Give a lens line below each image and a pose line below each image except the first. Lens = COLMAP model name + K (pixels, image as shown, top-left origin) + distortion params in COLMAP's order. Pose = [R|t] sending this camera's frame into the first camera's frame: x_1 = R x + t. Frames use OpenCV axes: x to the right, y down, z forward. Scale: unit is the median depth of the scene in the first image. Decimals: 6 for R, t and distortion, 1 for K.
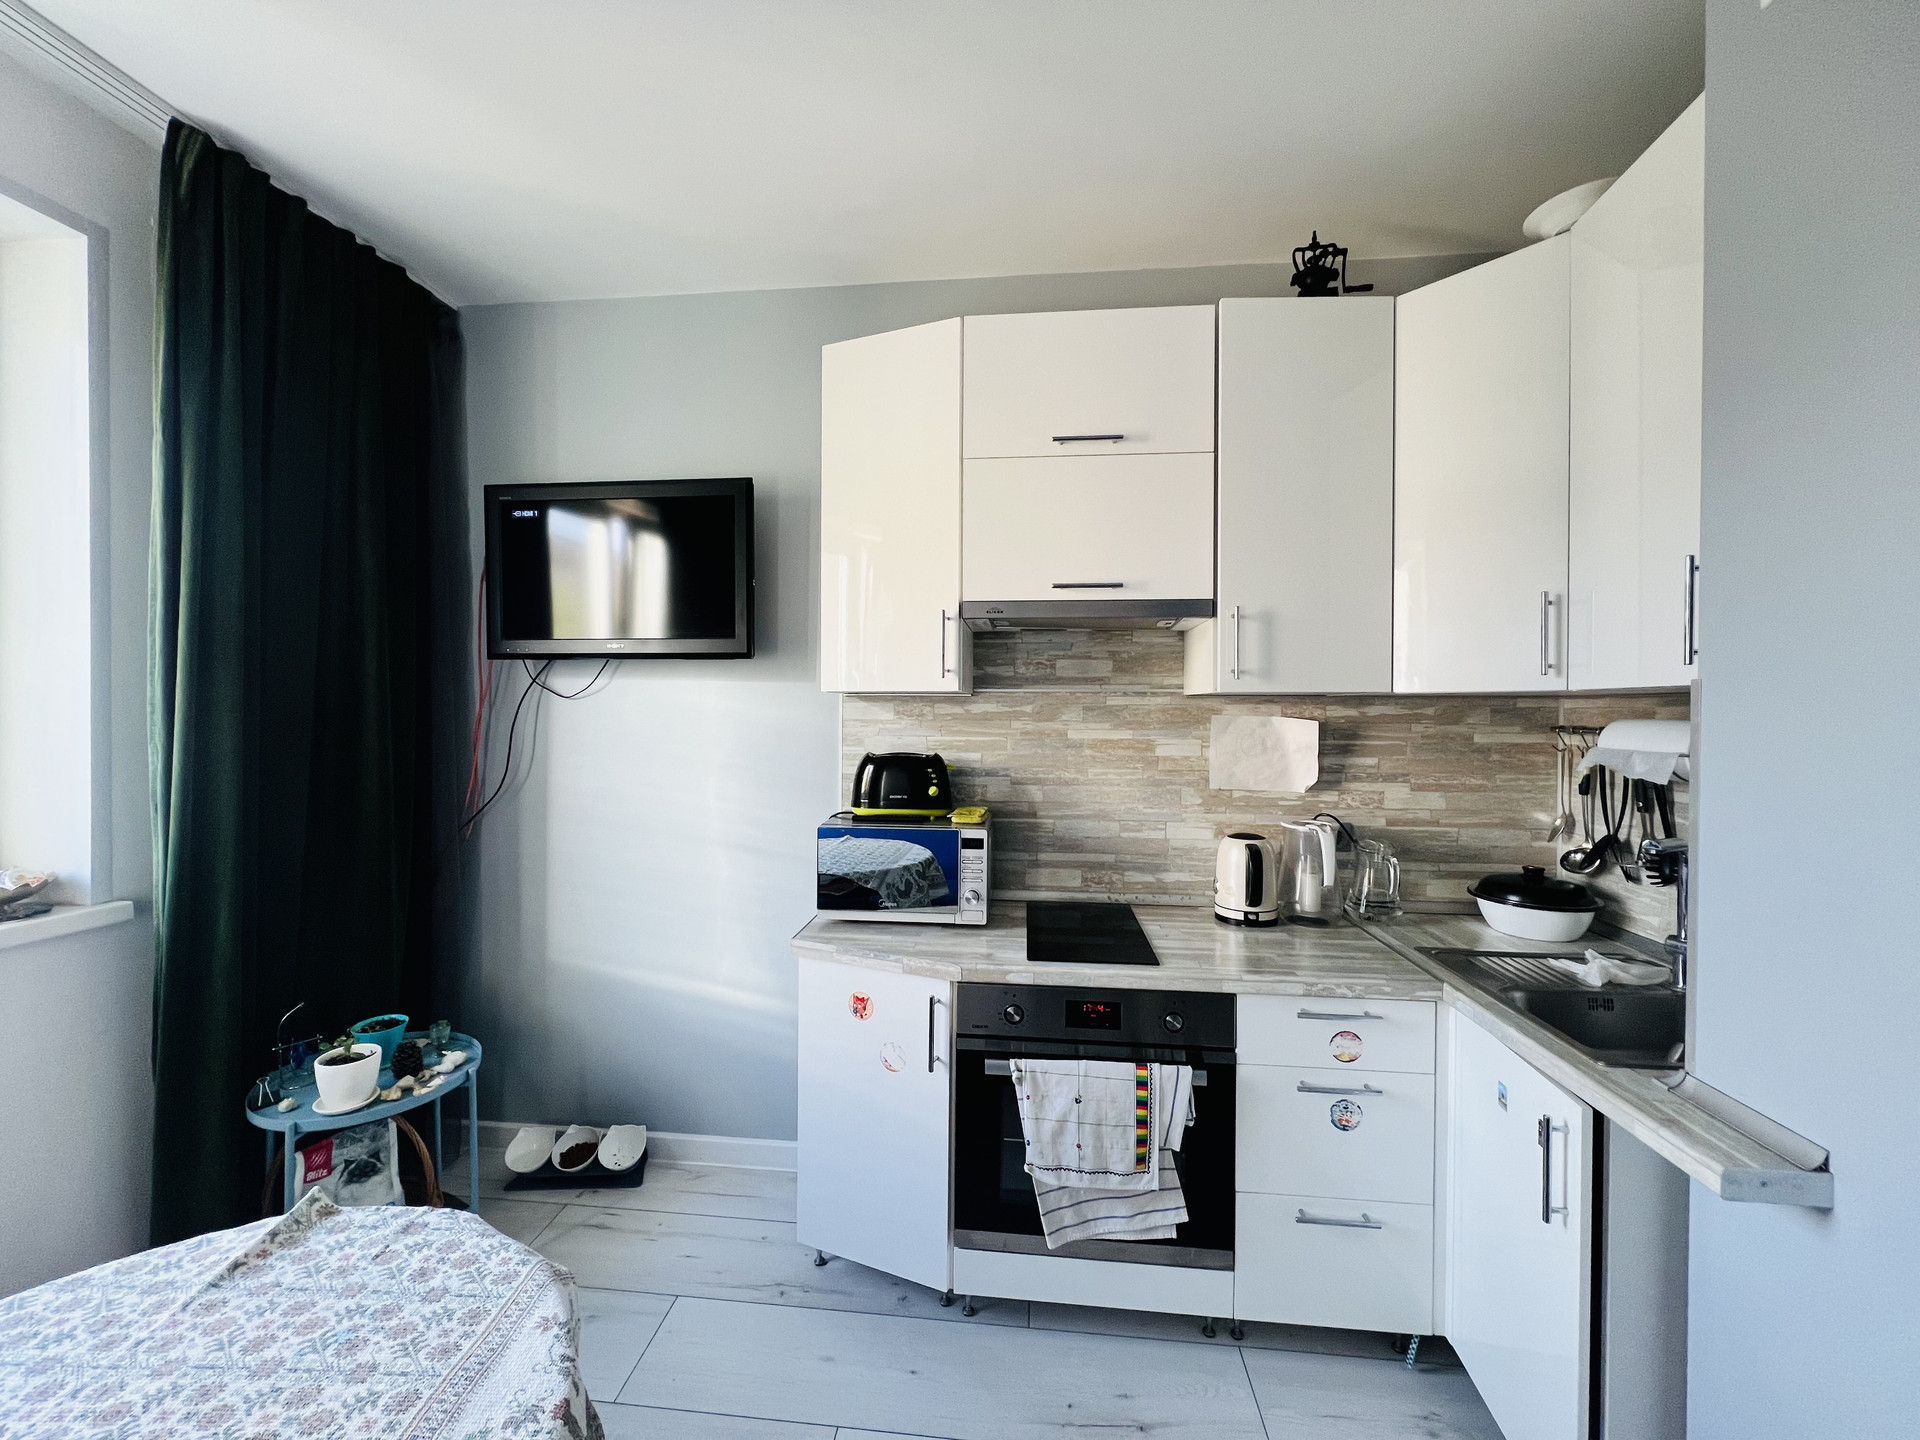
lens RADIAL K [[771.3, 0, 953.5], [0, 771.3, 713.9], [0, 0, 1]] dist [-0.000675, 0.000296]
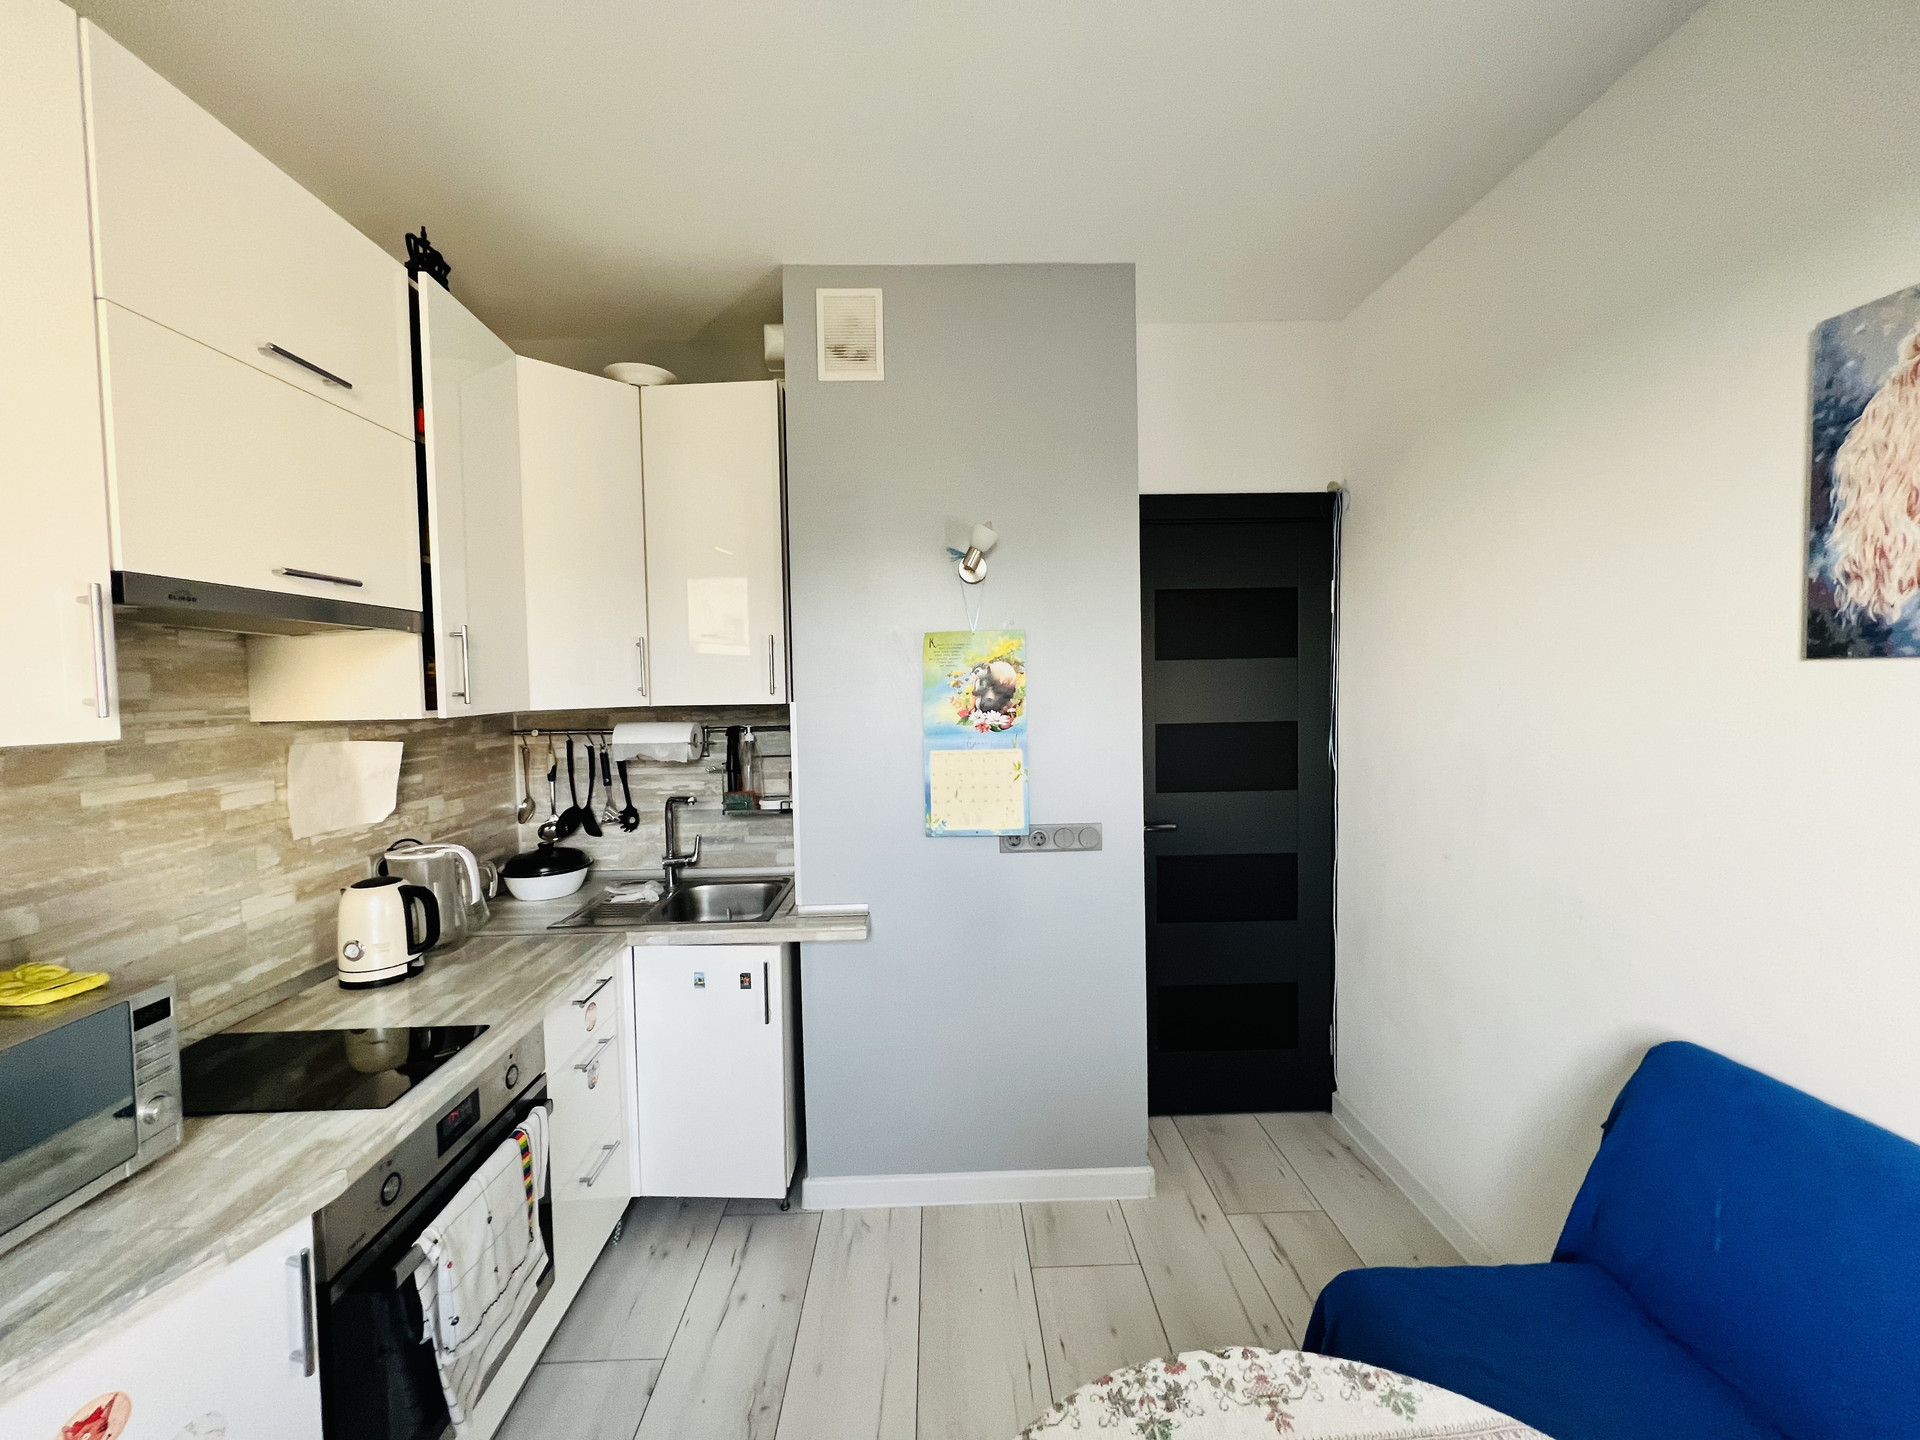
lens RADIAL K [[771.3, 0, 953.5], [0, 771.3, 713.9], [0, 0, 1]] dist [-0.000675, 0.000296]
pose [[-0.128717, -0.045357, 0.990644, -0.583868], [0.025489, 0.998472, 0.049027, -0.058174], [-0.991354, 0.031561, -0.127365, 0.494206]]
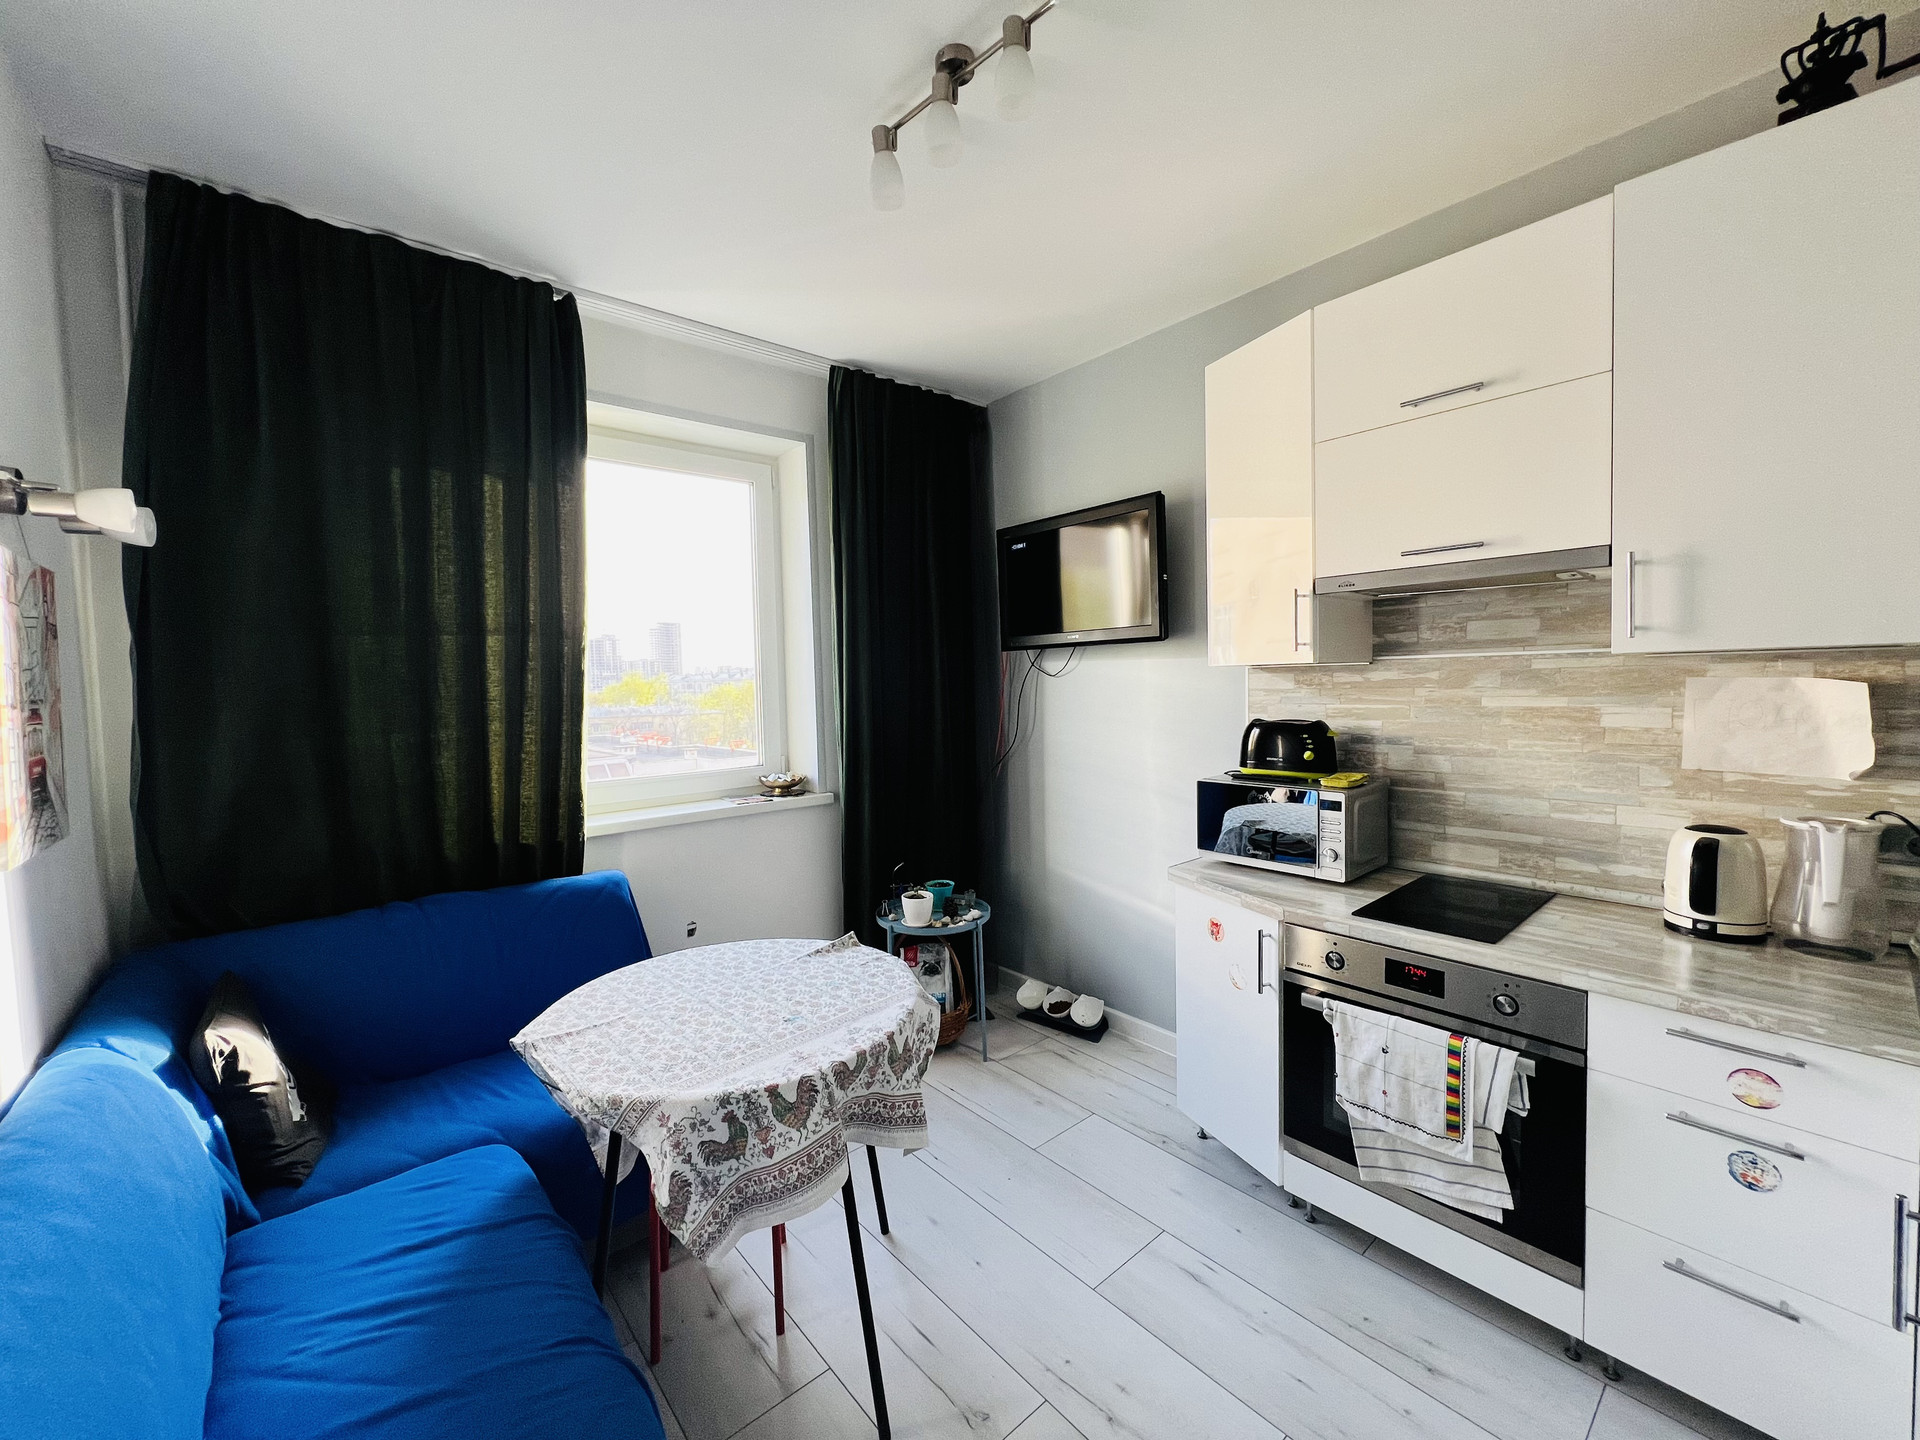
lens RADIAL K [[771.3, 0, 953.5], [0, 771.3, 713.9], [0, 0, 1]] dist [-0.000675, 0.000296]
pose [[0.722449, 0.007100, -0.691388, 0.383833], [0.024148, 0.999078, 0.035493, -0.008545], [0.691003, -0.042338, 0.721611, -0.124294]]
